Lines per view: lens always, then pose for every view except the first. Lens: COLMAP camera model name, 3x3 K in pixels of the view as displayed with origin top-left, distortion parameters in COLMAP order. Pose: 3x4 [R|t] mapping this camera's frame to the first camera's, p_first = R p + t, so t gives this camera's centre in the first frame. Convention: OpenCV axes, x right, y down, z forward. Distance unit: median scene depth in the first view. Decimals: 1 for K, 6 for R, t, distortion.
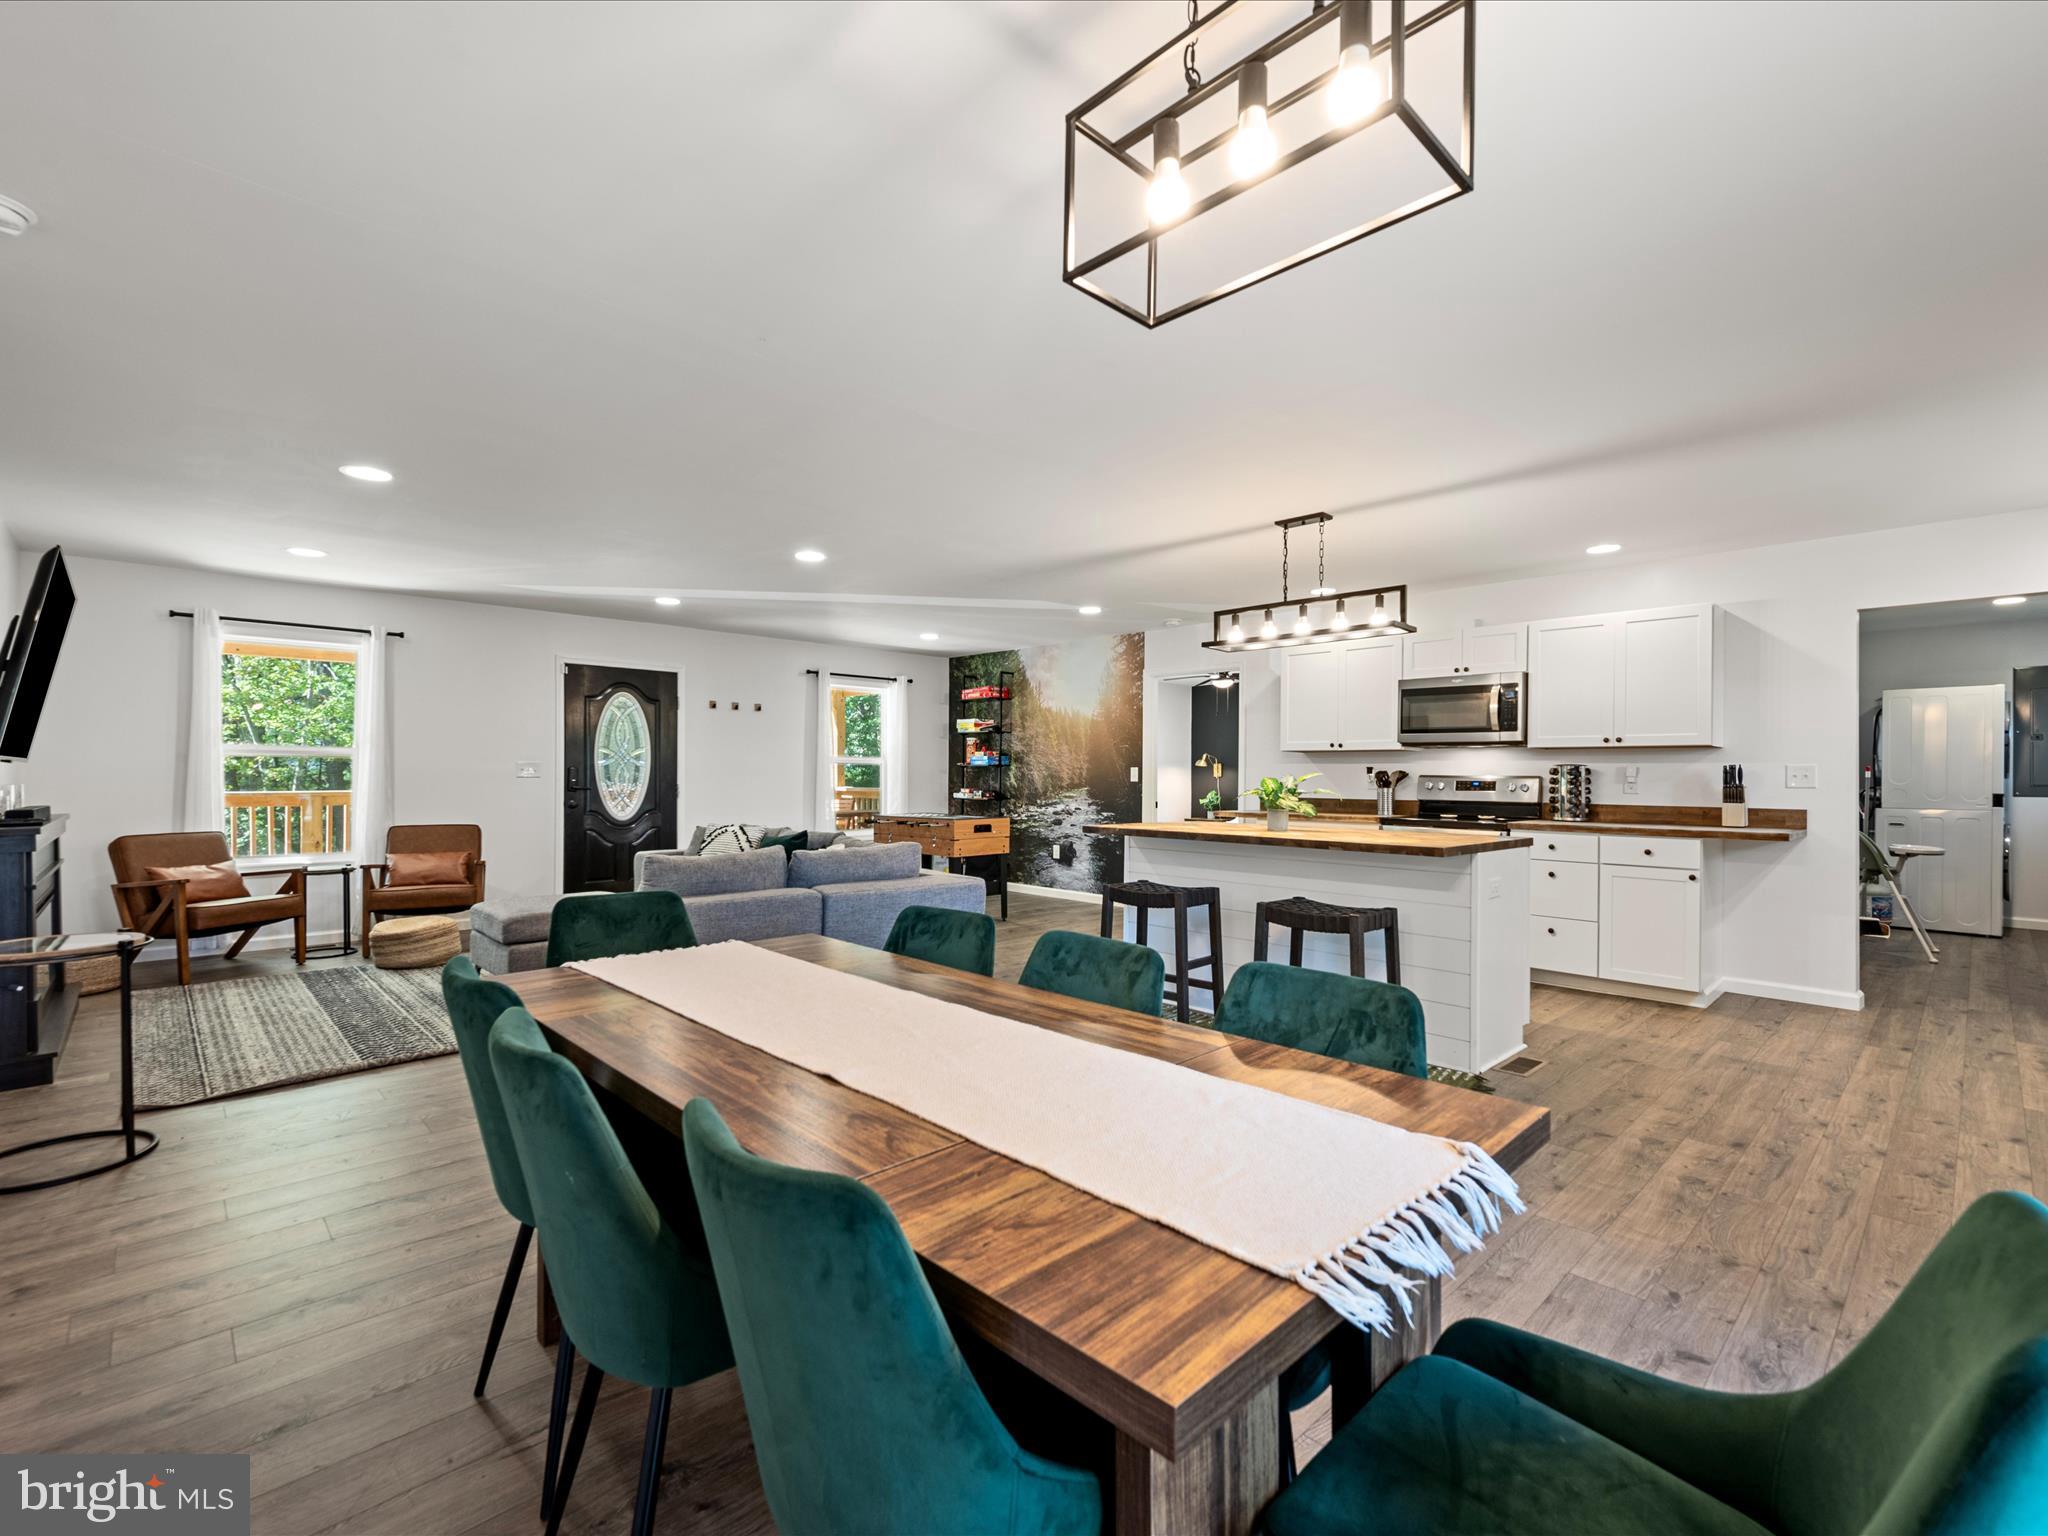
lens RADIAL K [[922.9, 0, 1032.8], [0, 922.9, 774.1], [0, 0, 1]] dist [-0.001602, -0.000149]
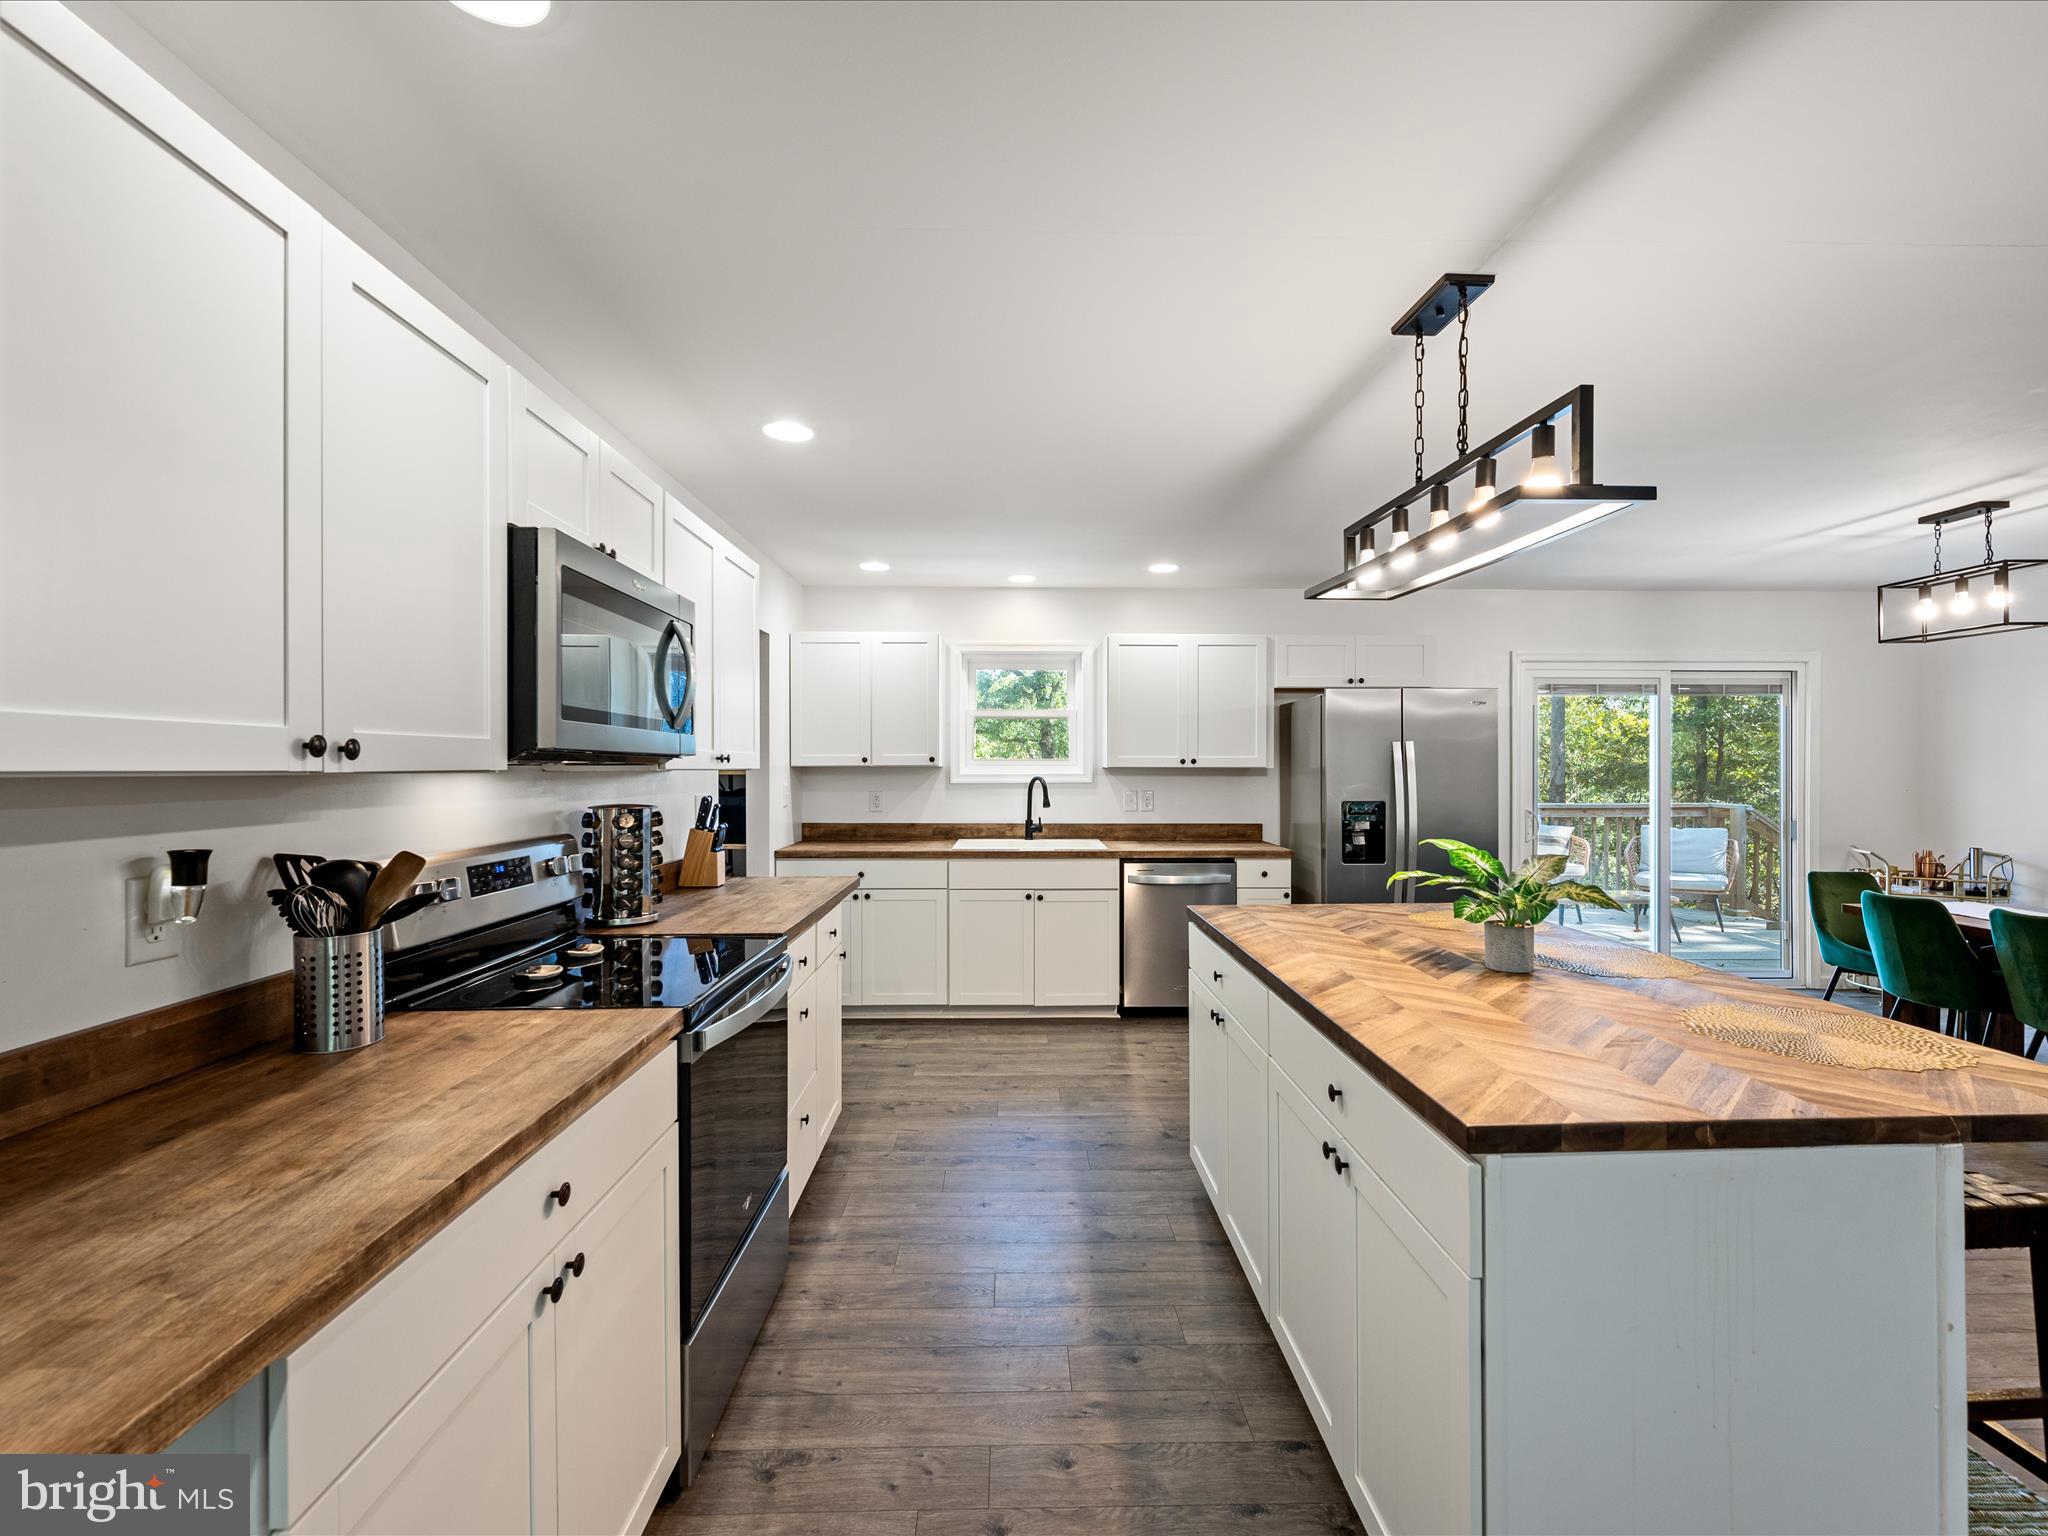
lens RADIAL K [[918.9, 0, 1030.4], [0, 918.9, 766.6], [0, 0, 1]] dist [0.002239, -0.000185]
pose [[-0.737140, -0.009196, 0.675677, 0.101152], [-0.005235, 0.999955, 0.007898, -0.034628], [-0.675720, 0.002284, -0.737155, 1.183937]]
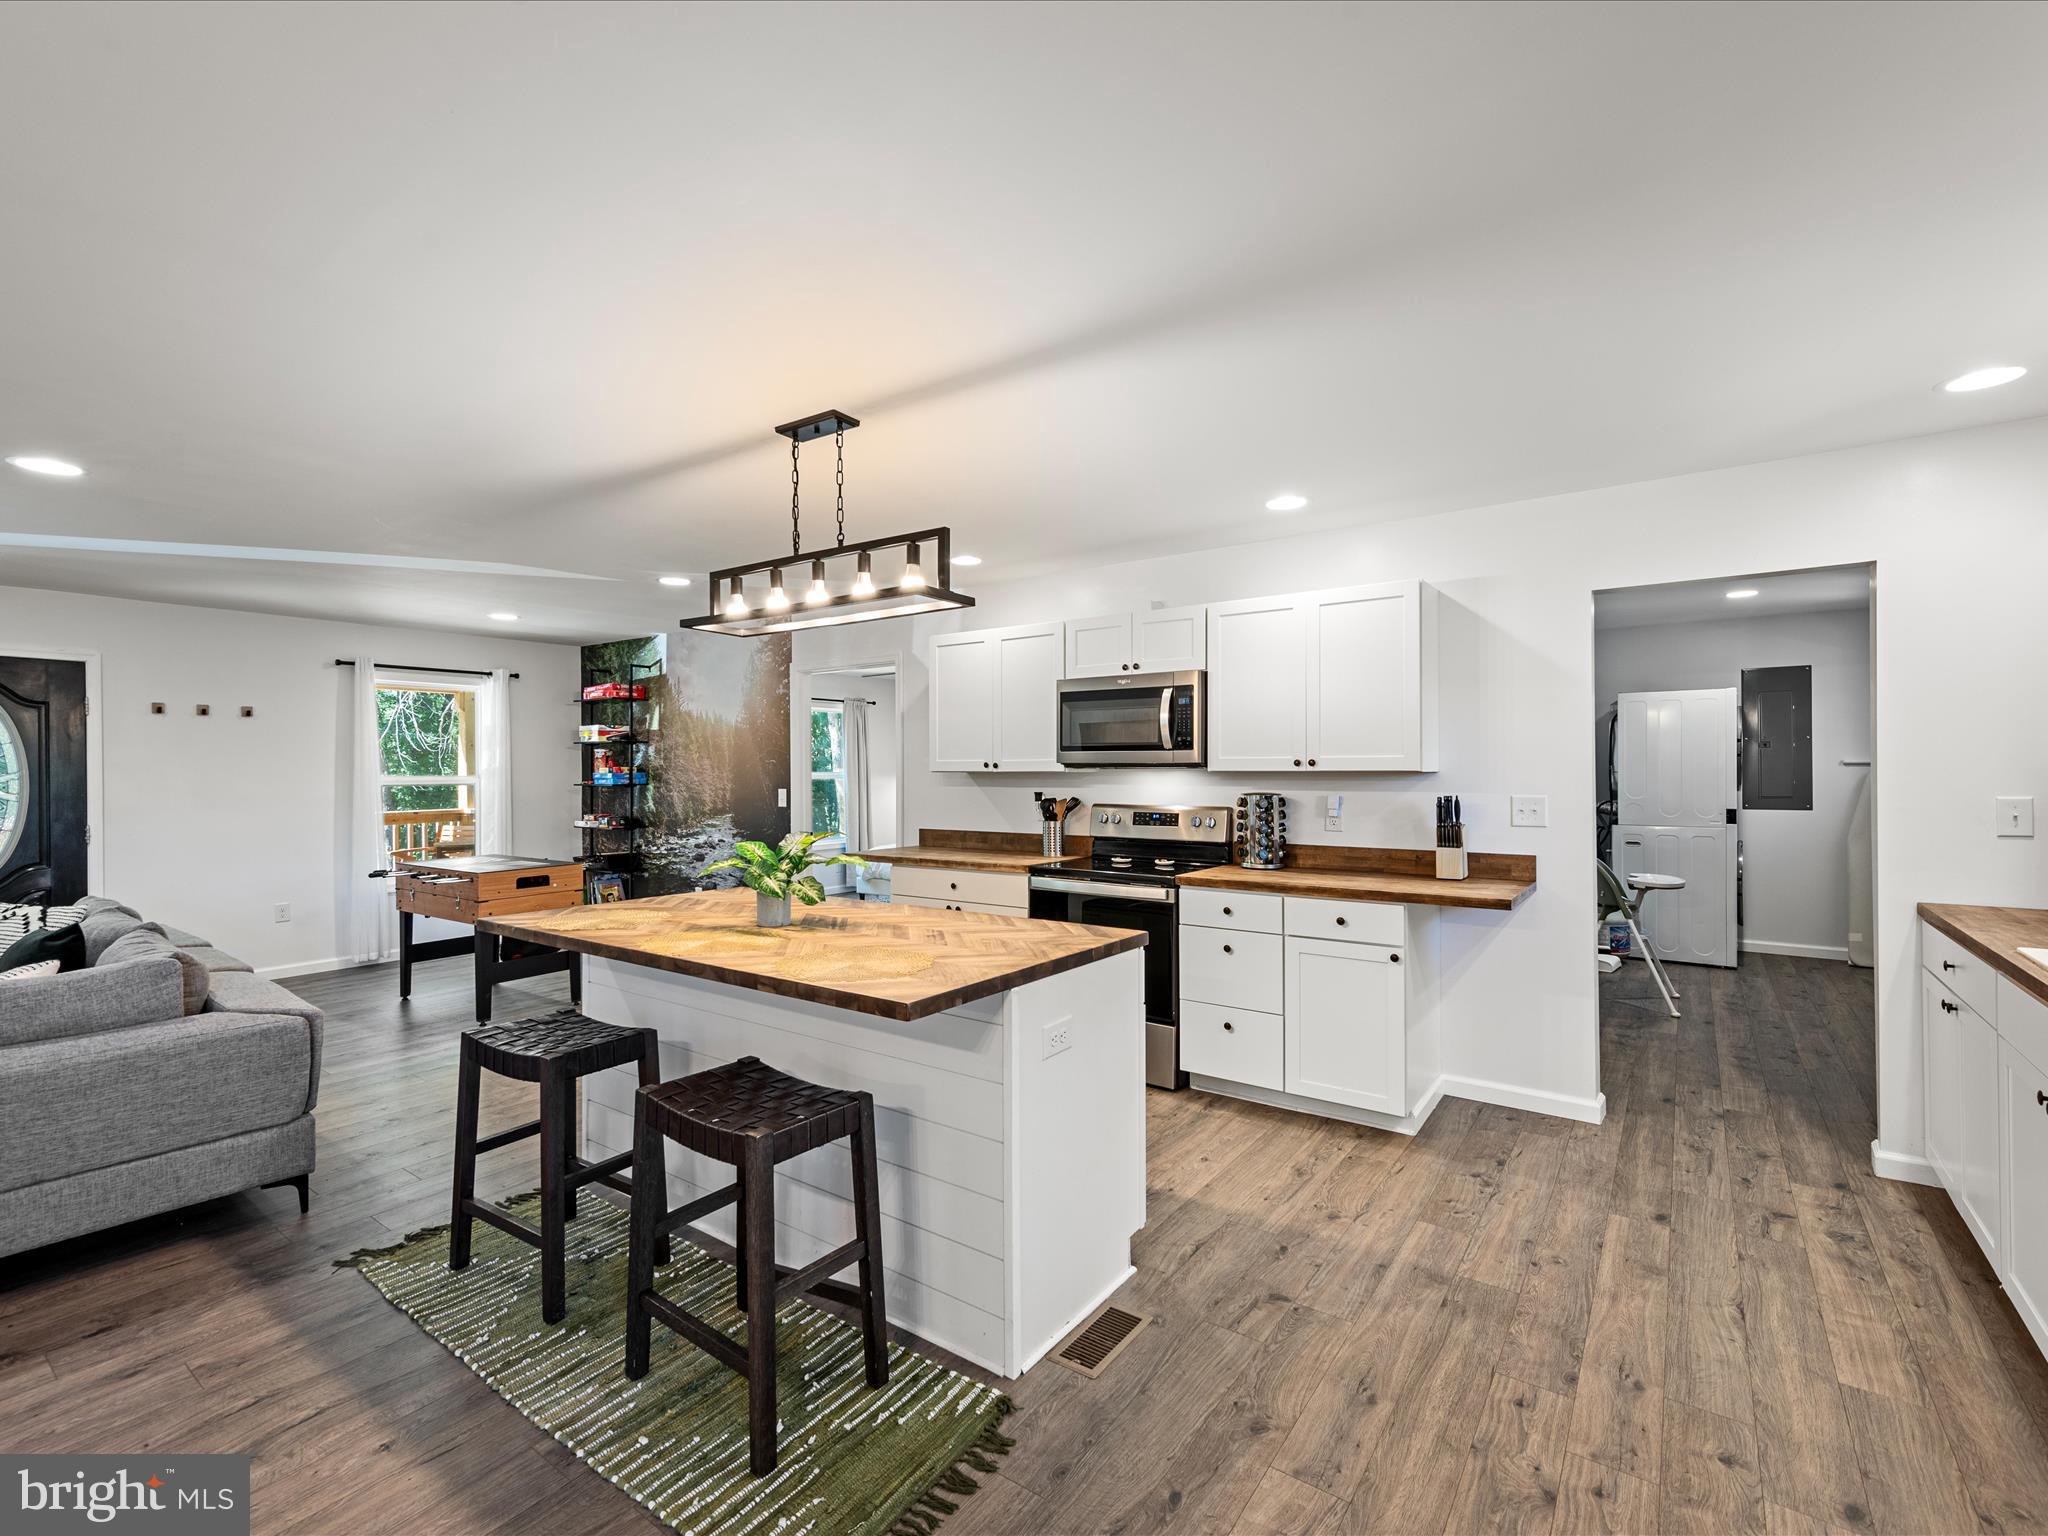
lens RADIAL K [[918.9, 0, 1030.4], [0, 918.9, 766.6], [0, 0, 1]] dist [0.002239, -0.000185]
pose [[0.983723, -0.011556, 0.179321, 0.255394], [0.011888, 0.999929, -0.000778, -0.032933], [-0.179299, 0.002897, 0.983790, 0.285229]]
